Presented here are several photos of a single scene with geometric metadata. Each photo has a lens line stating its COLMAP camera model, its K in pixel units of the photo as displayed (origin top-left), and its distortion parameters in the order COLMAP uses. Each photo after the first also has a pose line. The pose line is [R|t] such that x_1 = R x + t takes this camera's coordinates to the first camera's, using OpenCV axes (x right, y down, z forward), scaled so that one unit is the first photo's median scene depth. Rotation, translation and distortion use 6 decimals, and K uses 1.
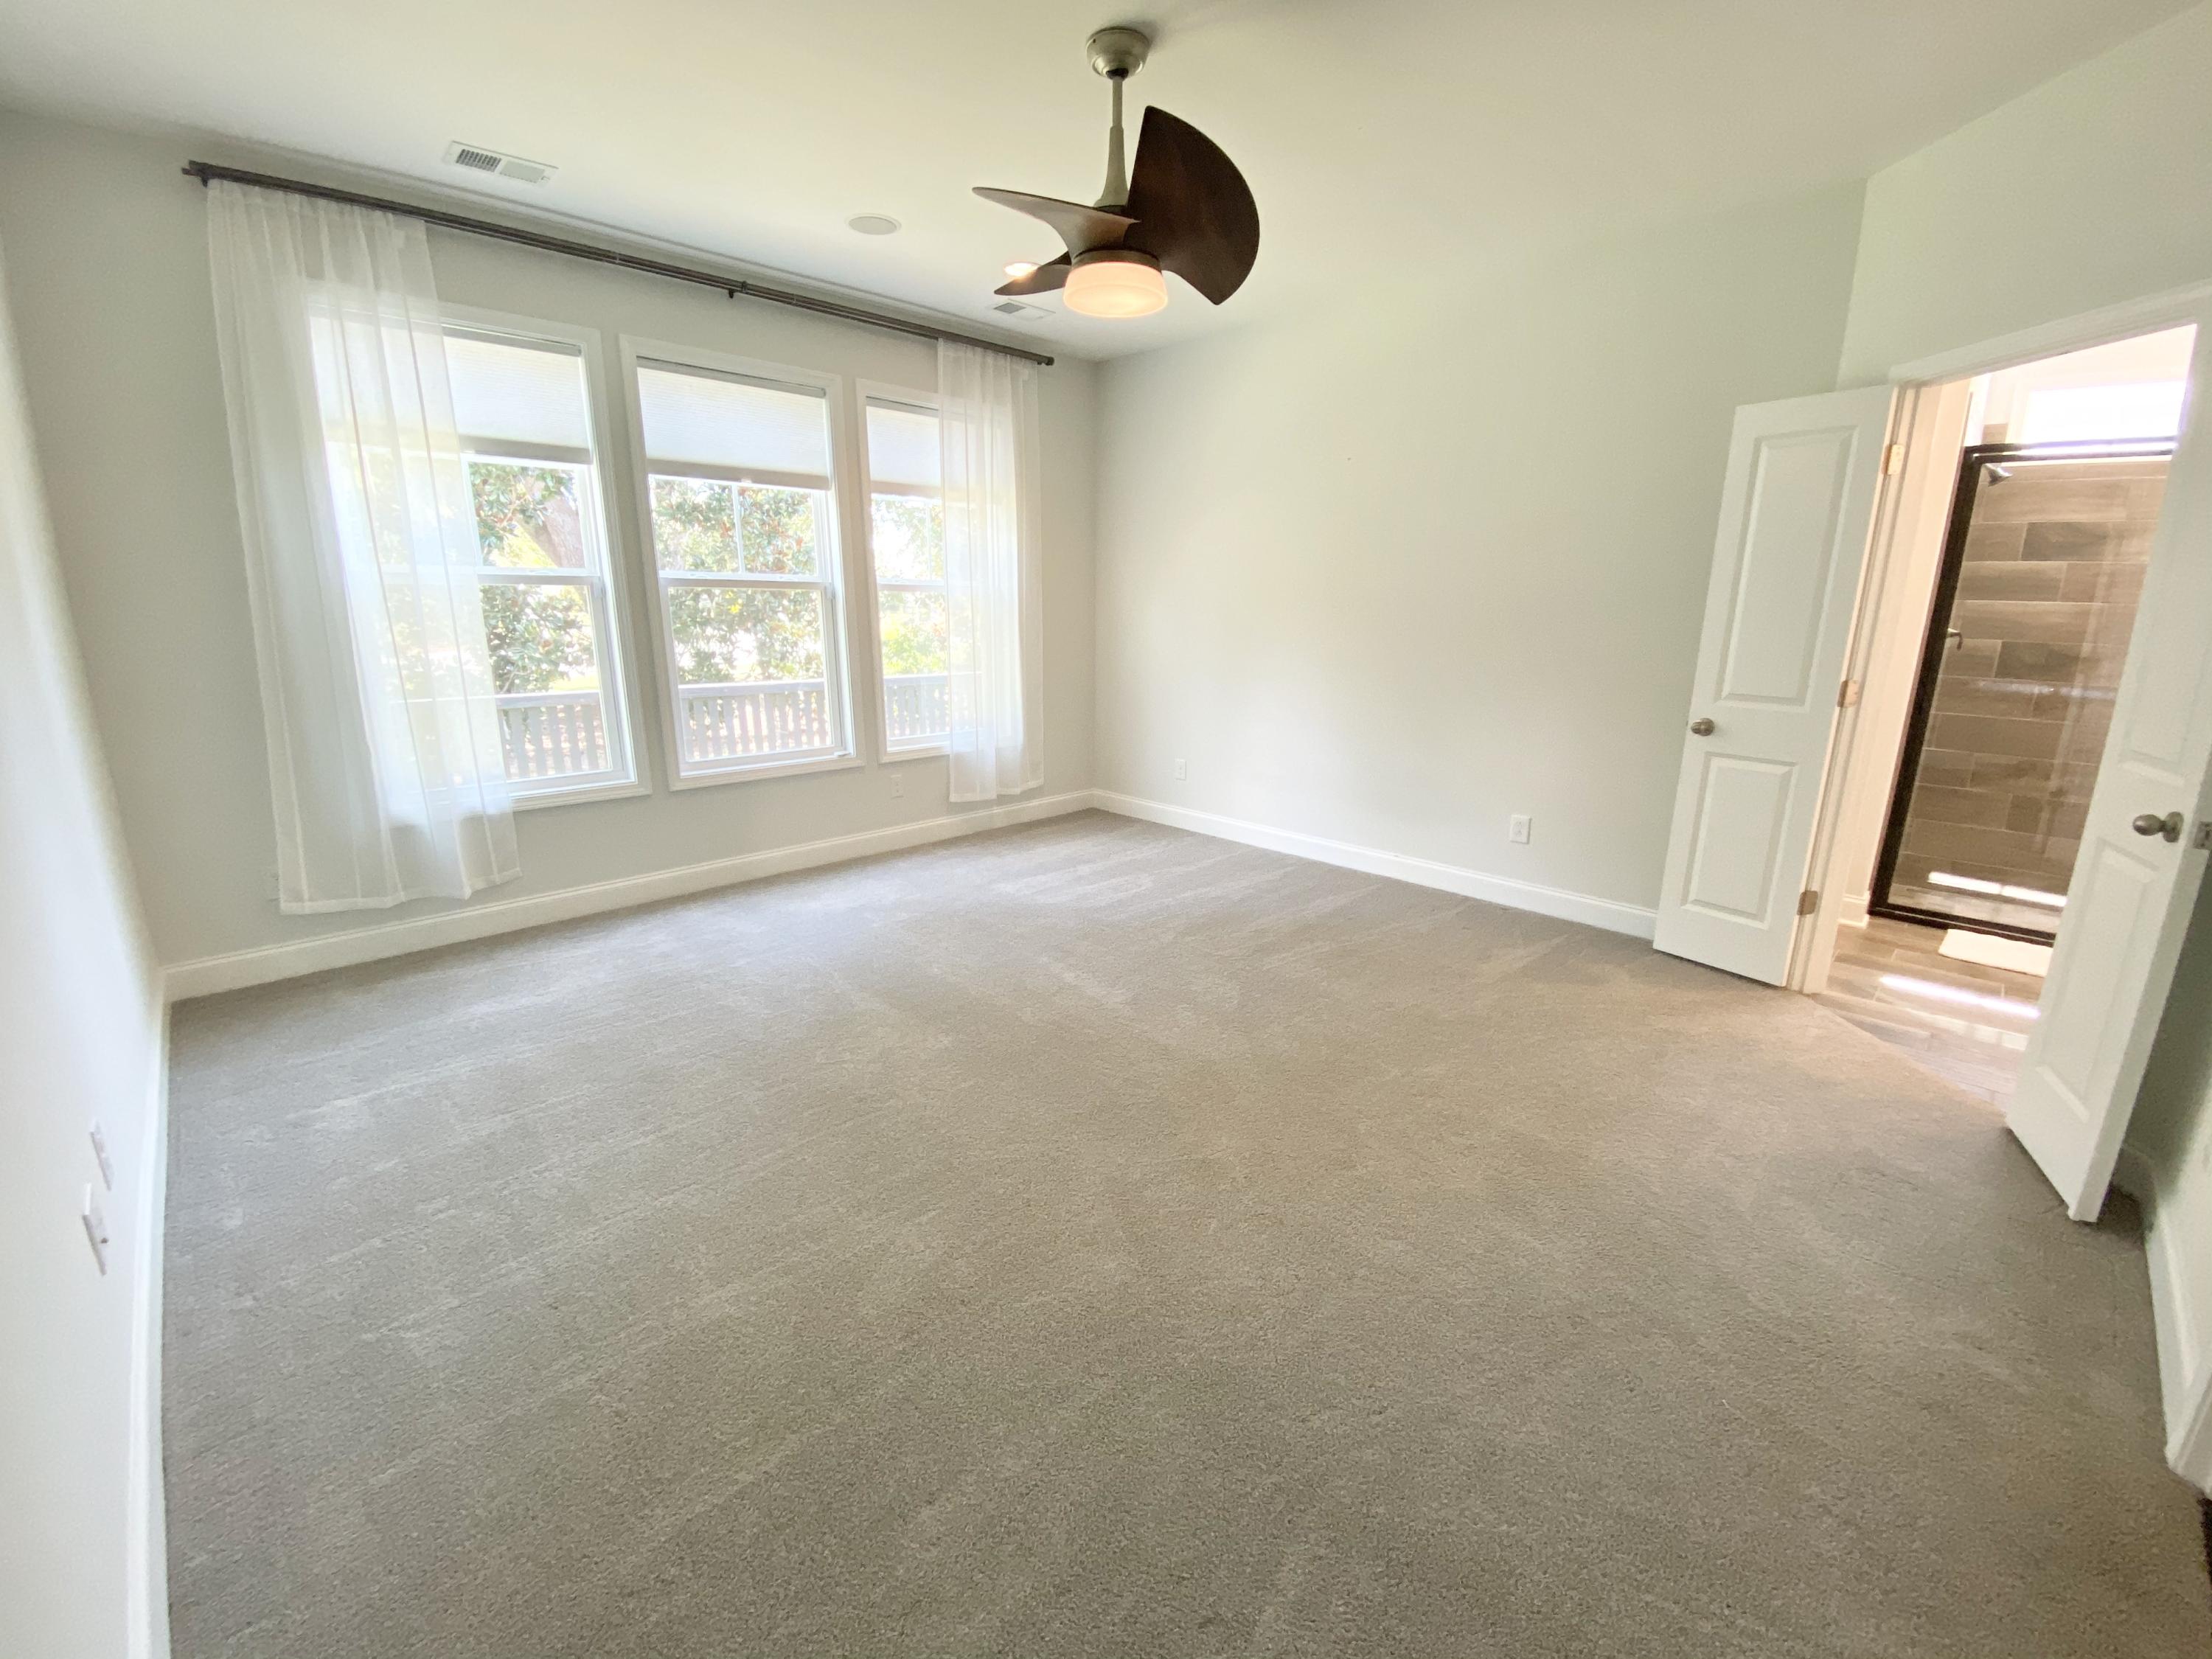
lens RADIAL K [[902.6, 0, 1109.1], [0, 902.6, 831.7], [0, 0, 1]] dist [0.015462, -0.017515]
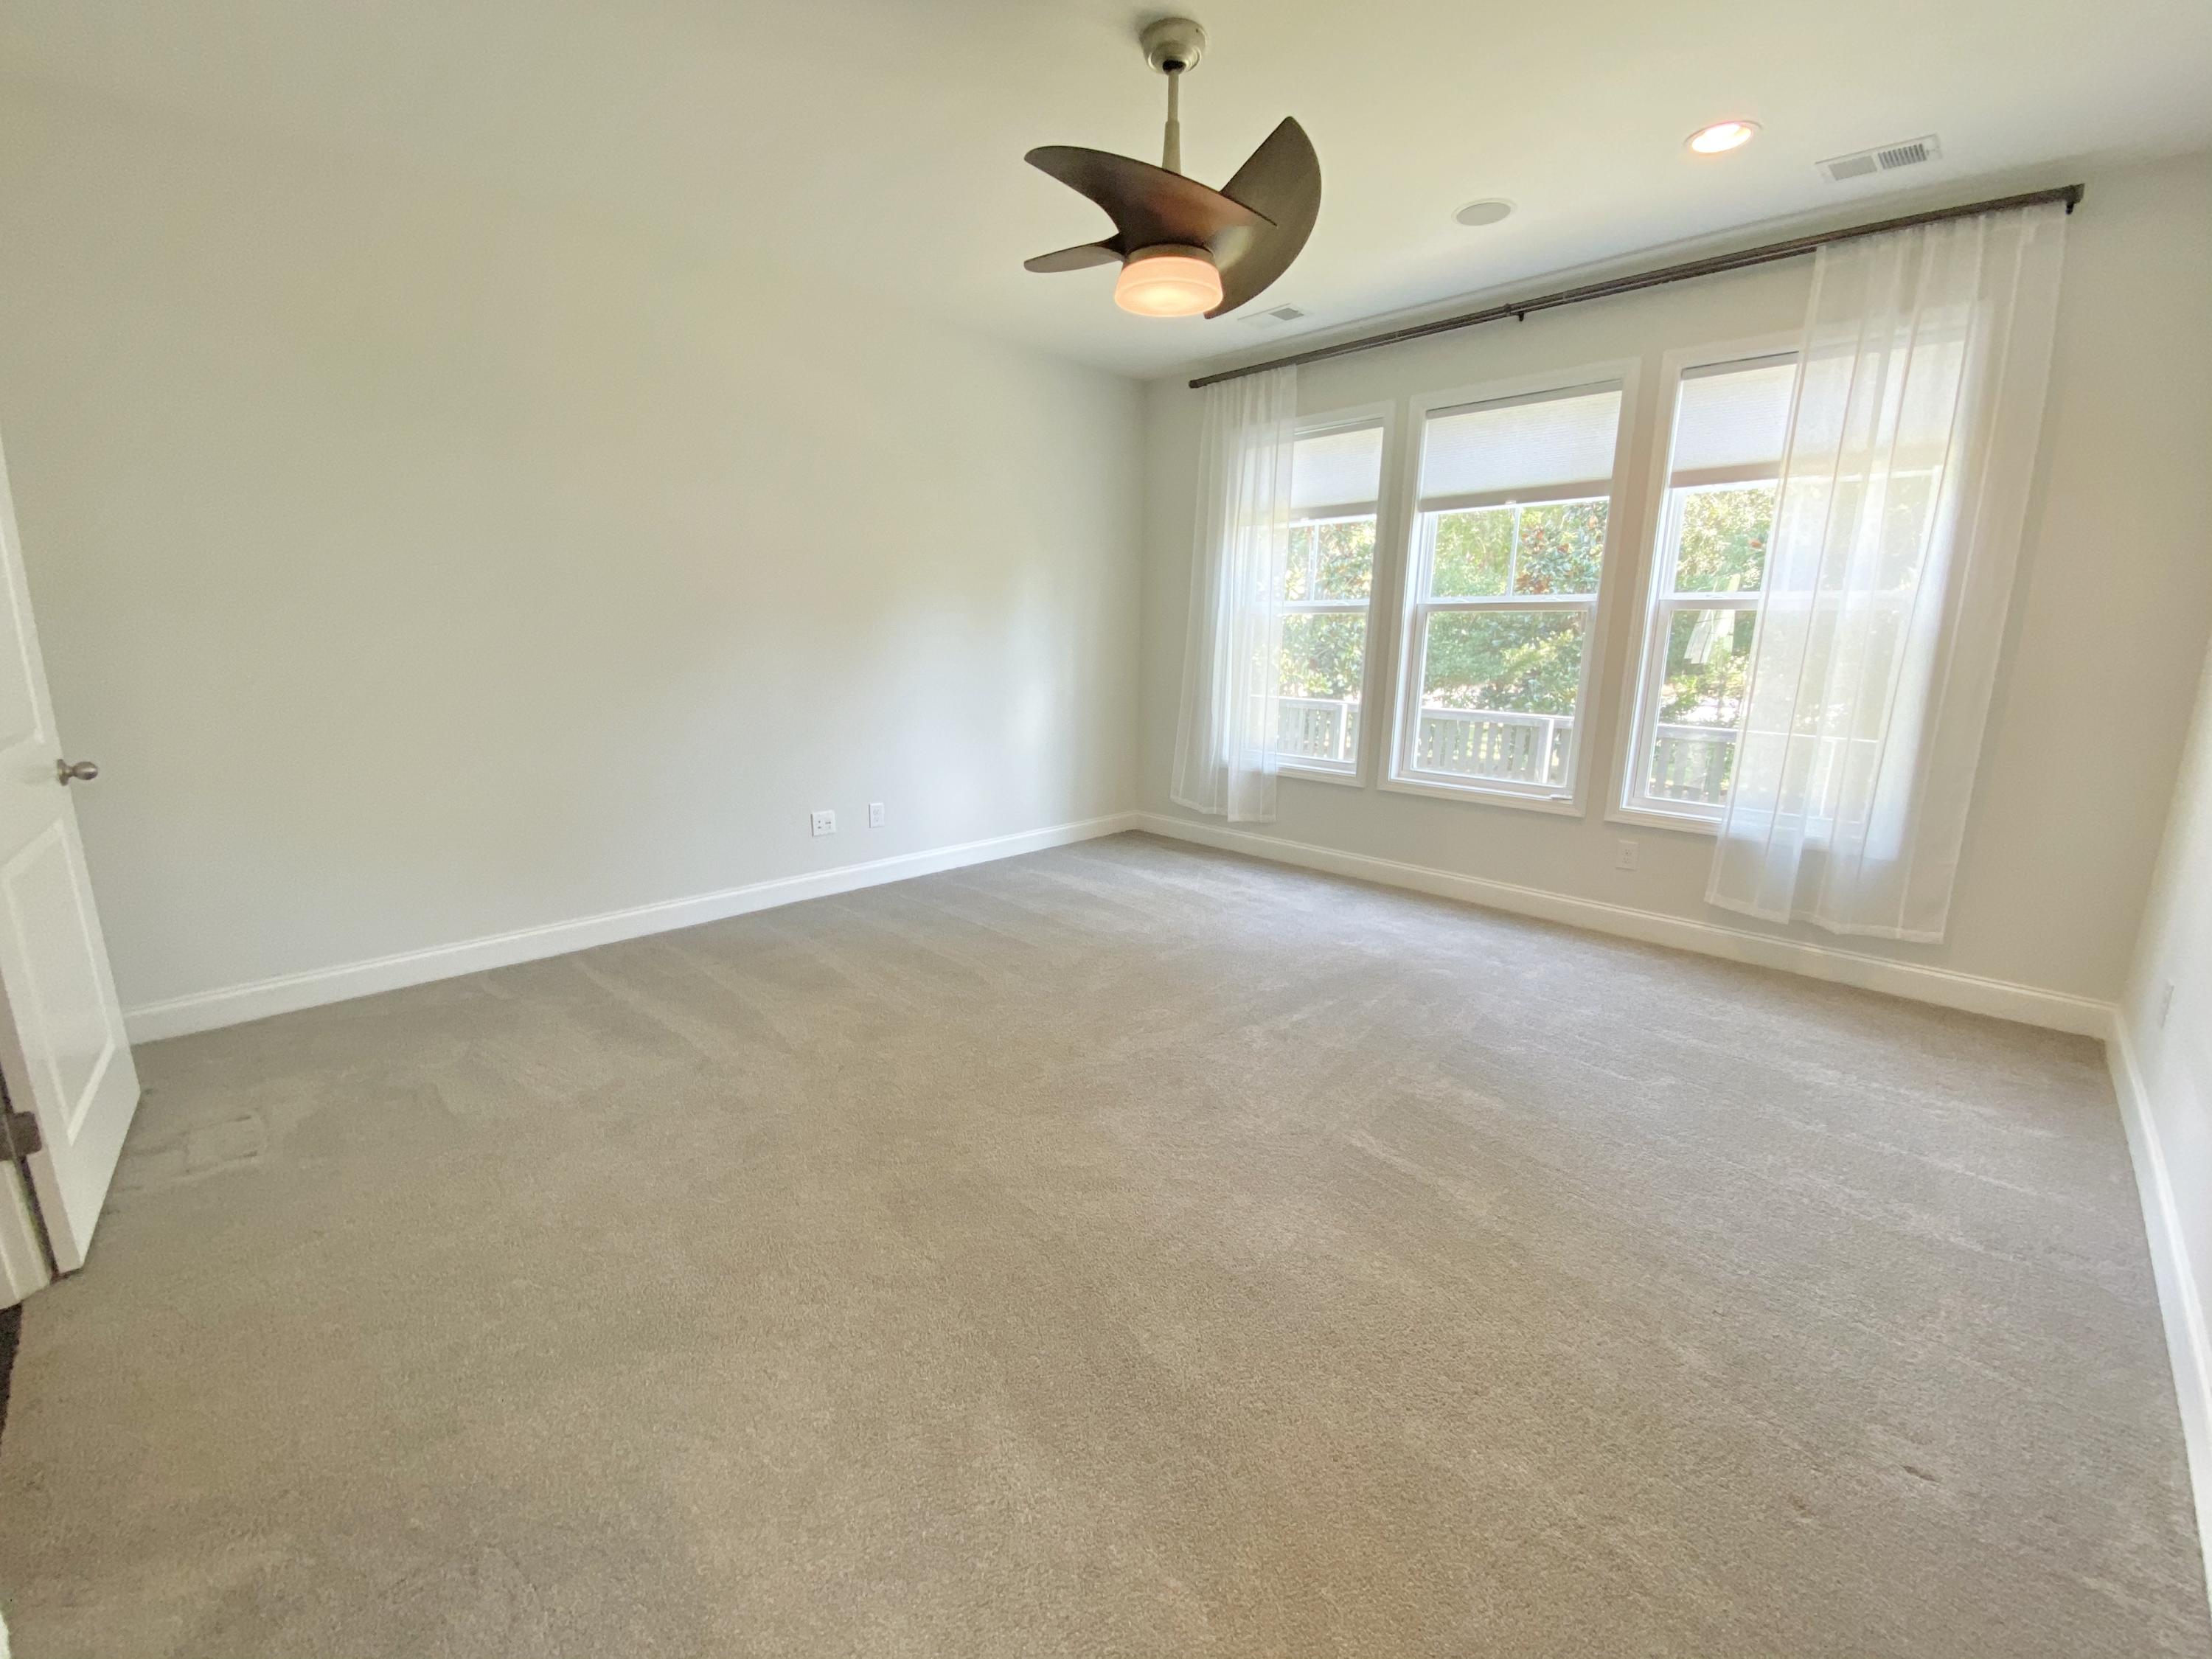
lens RADIAL K [[902.6, 0, 1116.7], [0, 902.6, 817.1], [0, 0, 1]] dist [0.015462, -0.017515]
pose [[0.024262, 0.206815, -0.978079, 0.618904], [-0.249208, 0.948733, 0.194428, -0.148429], [0.968146, 0.239028, 0.074558, 0.595003]]
